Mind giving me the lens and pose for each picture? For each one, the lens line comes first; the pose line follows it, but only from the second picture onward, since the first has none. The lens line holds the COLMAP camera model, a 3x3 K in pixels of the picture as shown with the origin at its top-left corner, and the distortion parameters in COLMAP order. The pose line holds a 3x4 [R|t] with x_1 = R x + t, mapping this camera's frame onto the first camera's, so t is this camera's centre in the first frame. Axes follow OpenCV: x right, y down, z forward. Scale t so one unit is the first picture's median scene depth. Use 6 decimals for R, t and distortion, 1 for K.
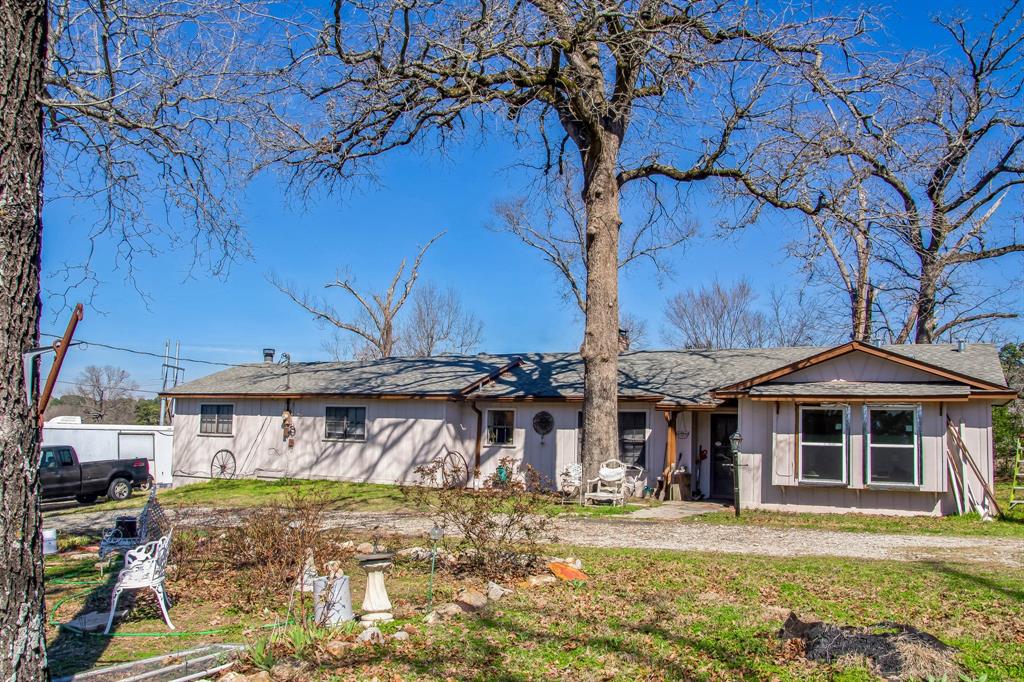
lens RADIAL K [[867.7, 0, 512.0], [0, 867.7, 341.0], [0, 0, 1]] dist [-0.136515, 0.113974]
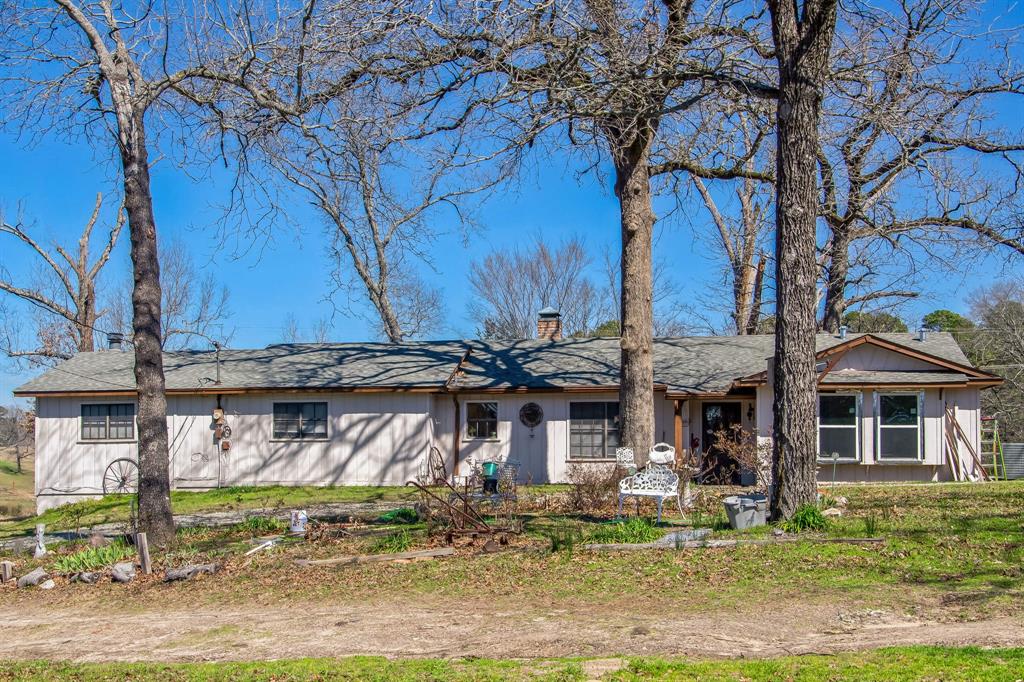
lens RADIAL K [[1360.3, 0, 511.6], [0, 1360.3, 417.7], [0, 0, 1]] dist [0.025603, 0.003275]
pose [[0.949593, -0.018412, 0.312945, -0.443121], [-0.007514, 0.996650, 0.081438, -0.024481], [-0.313396, -0.079684, 0.946273, -0.411863]]
